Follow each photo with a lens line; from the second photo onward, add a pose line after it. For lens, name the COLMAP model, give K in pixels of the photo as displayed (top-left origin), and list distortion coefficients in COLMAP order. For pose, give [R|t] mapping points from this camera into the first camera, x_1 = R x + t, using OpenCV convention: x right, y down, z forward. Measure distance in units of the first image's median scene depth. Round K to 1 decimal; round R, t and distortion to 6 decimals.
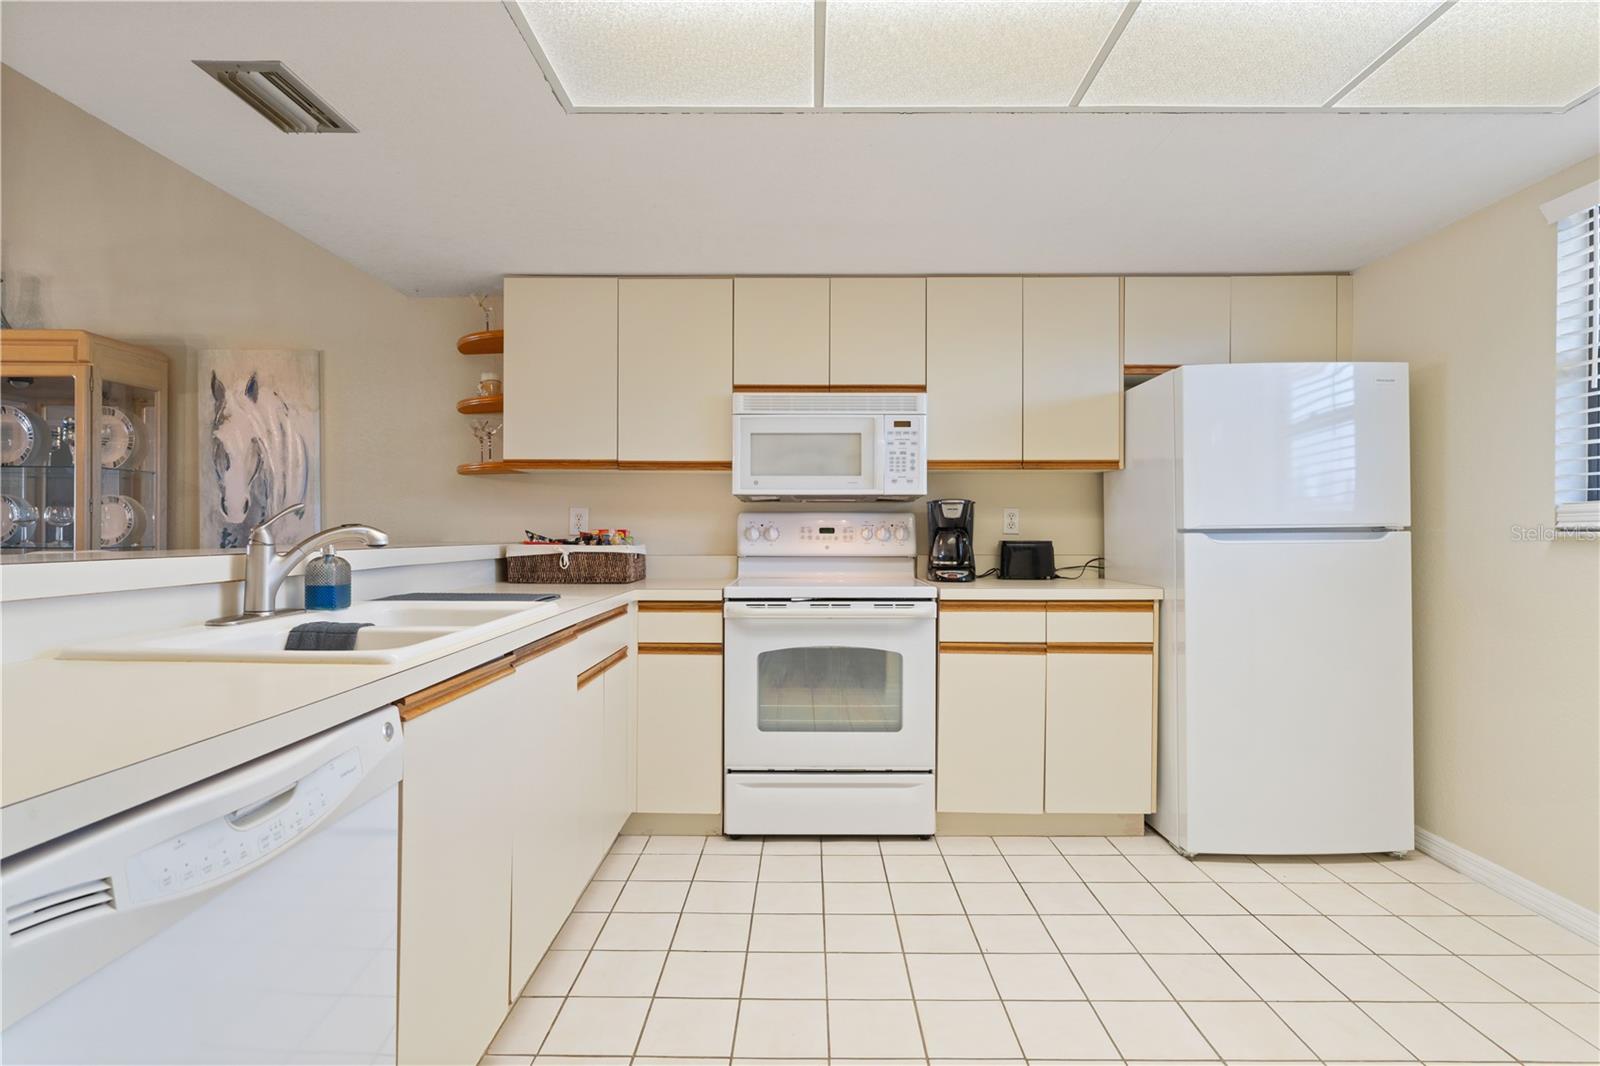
lens RADIAL K [[766.2, 0, 802.4], [0, 766.2, 534.2], [0, 0, 1]] dist [-0.007611, -0.000079]
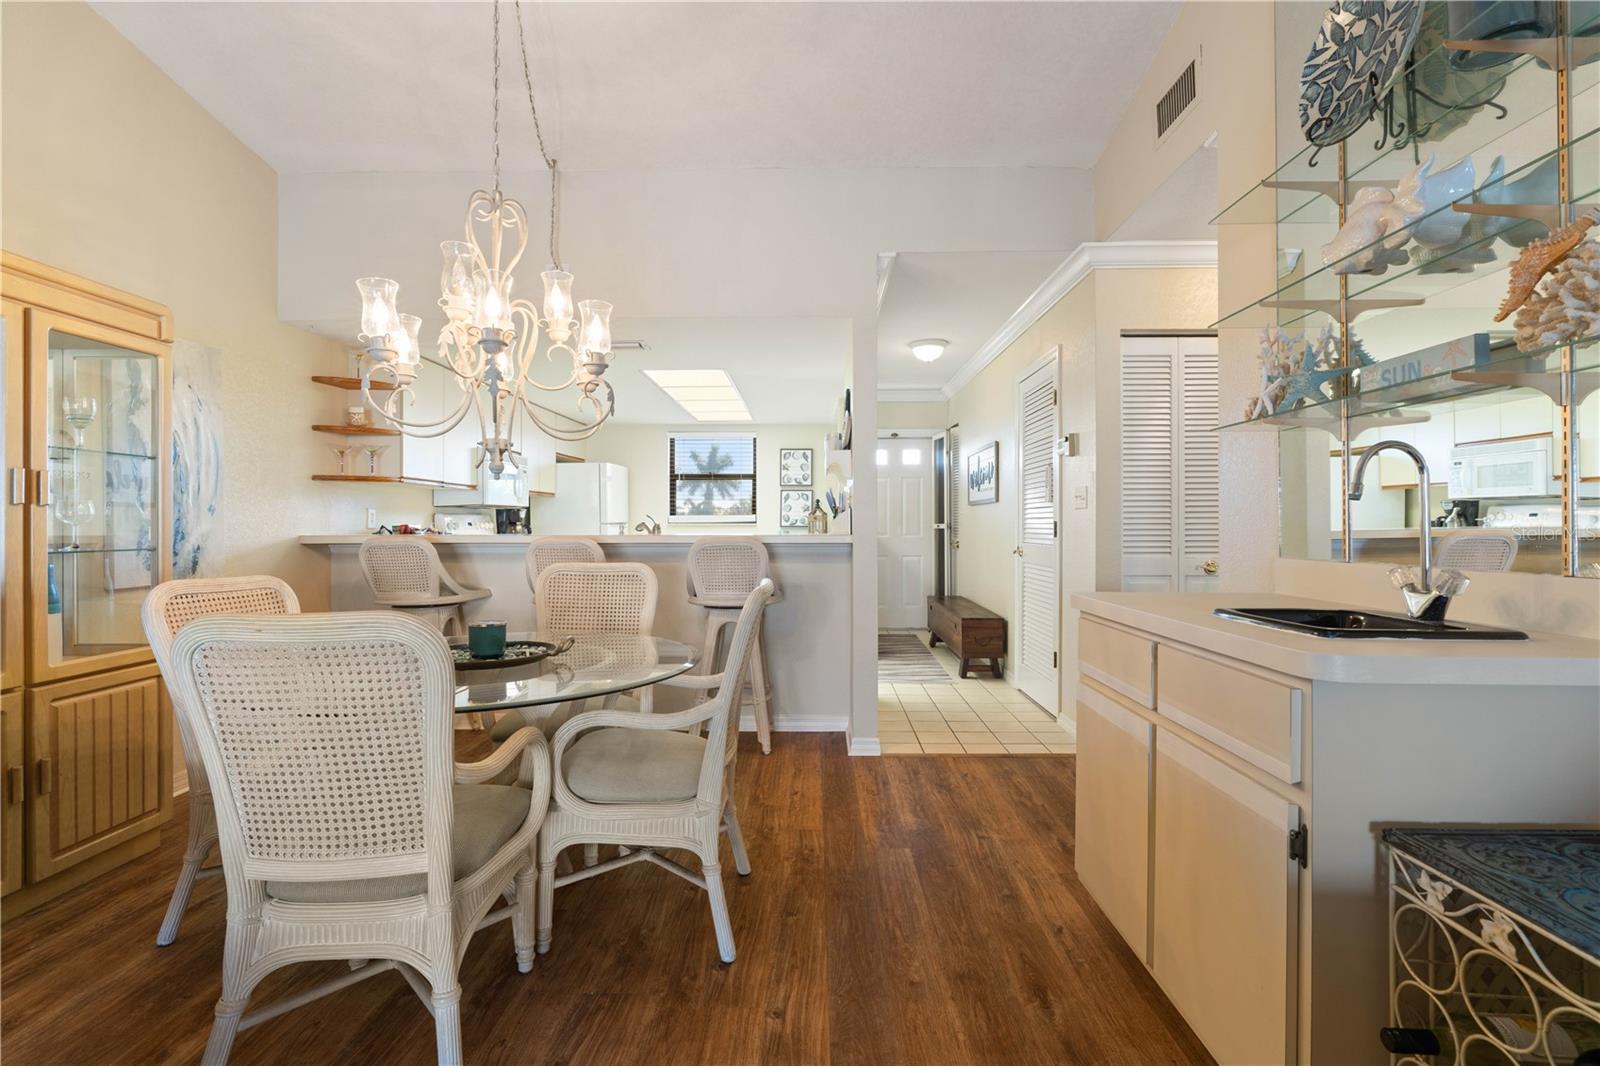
lens RADIAL K [[725.2, 0, 796.9], [0, 725.2, 525.9], [0, 0, 1]] dist [-0.007295, 0.003057]
pose [[0.019307, -0.007674, 0.999784, -1.630353], [0.005602, 0.999956, 0.007567, -0.009913], [-0.999798, 0.005455, 0.019349, 0.216458]]
